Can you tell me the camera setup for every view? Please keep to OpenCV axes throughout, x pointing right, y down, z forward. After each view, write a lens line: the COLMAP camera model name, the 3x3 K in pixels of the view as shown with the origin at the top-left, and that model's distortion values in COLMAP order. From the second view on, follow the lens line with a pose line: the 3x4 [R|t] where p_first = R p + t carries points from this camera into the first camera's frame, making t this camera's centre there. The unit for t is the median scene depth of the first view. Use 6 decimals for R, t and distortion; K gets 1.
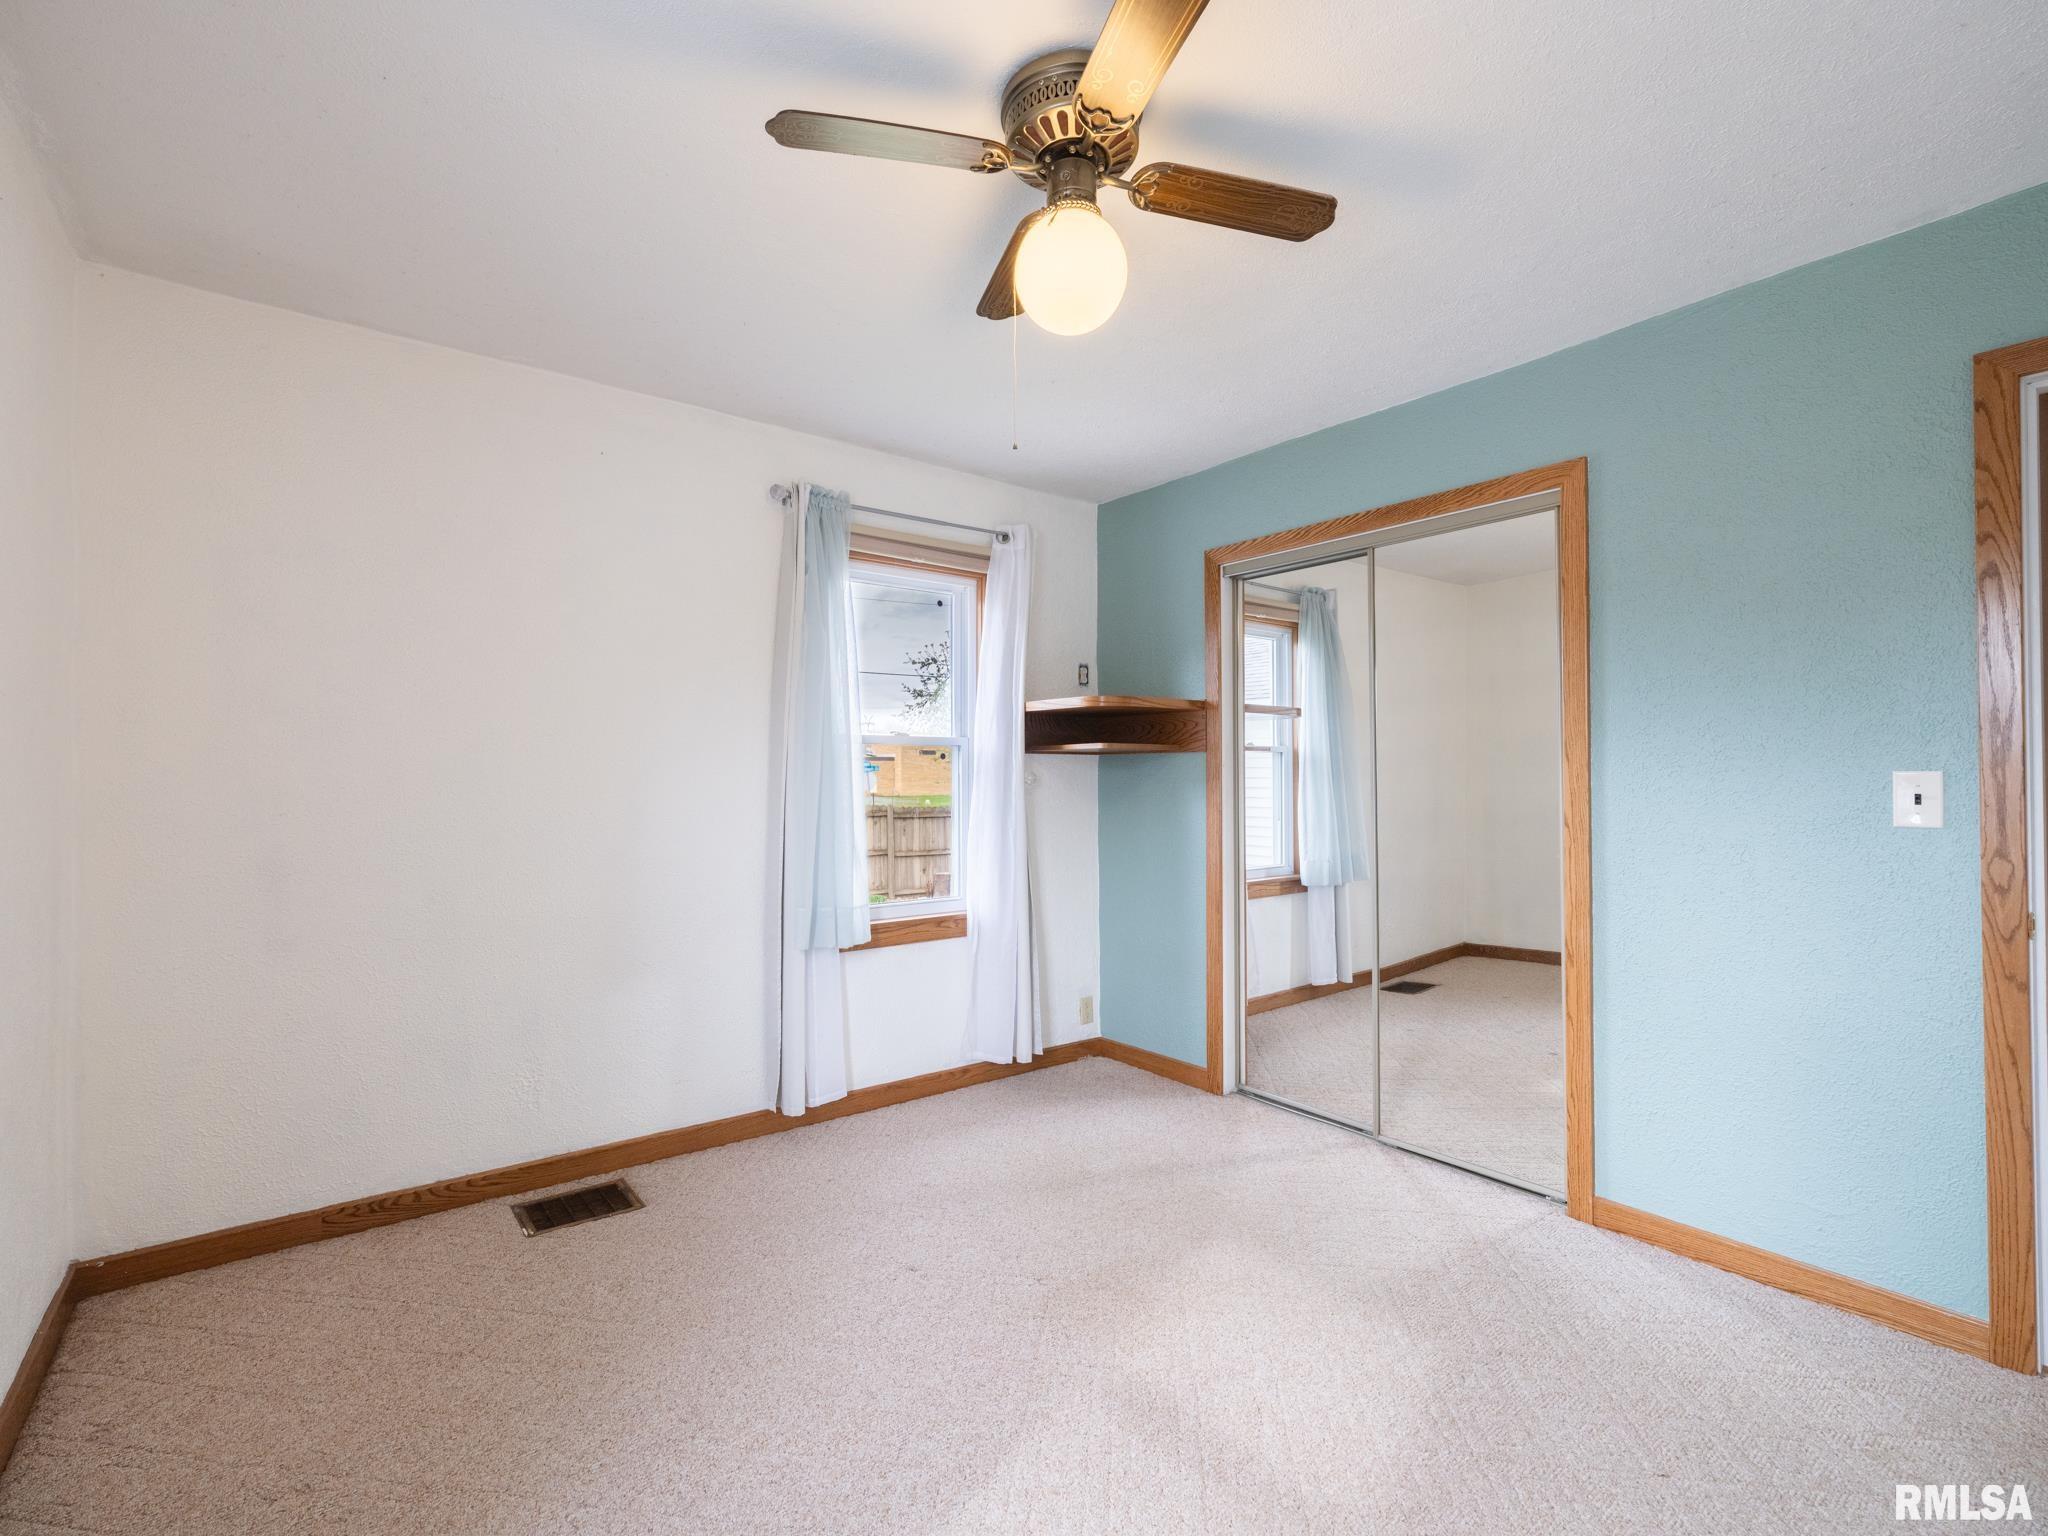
lens RADIAL K [[929.0, 0, 1017.8], [0, 929.0, 767.5], [0, 0, 1]] dist [-0.005495, -0.000126]
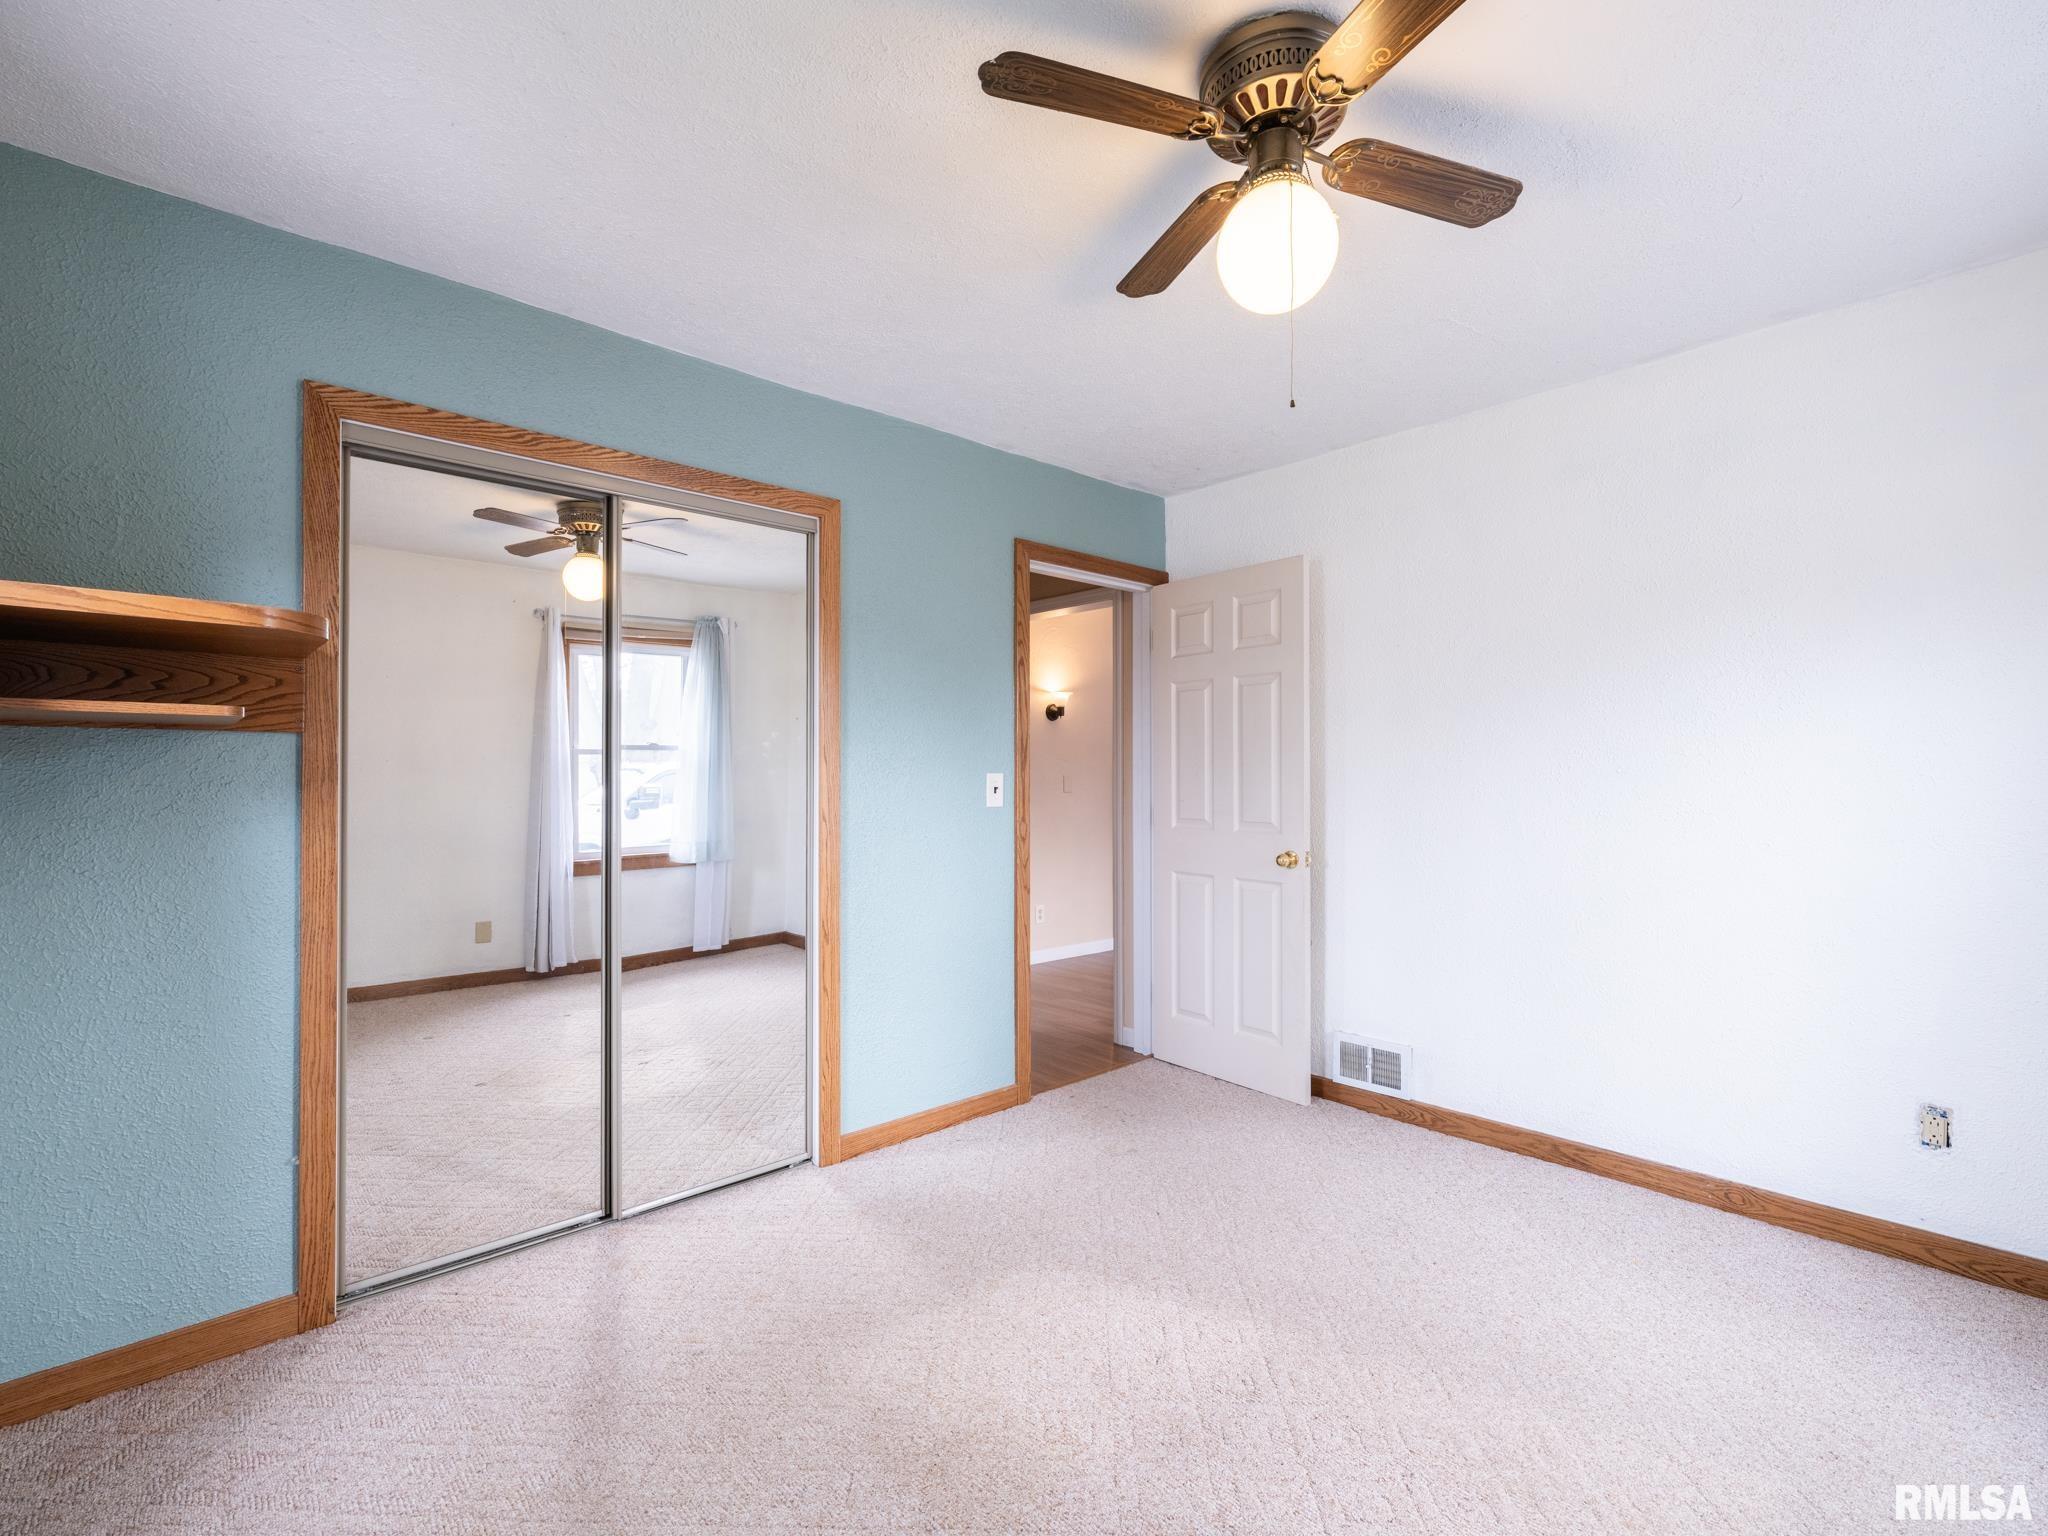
lens RADIAL K [[929.0, 0, 1017.8], [0, 929.0, 767.5], [0, 0, 1]] dist [-0.005495, -0.000126]
pose [[-0.078947, 0.007553, 0.996850, -0.551707], [-0.010504, 0.999909, -0.008408, 0.005488], [-0.996824, -0.011134, -0.078860, 0.856465]]
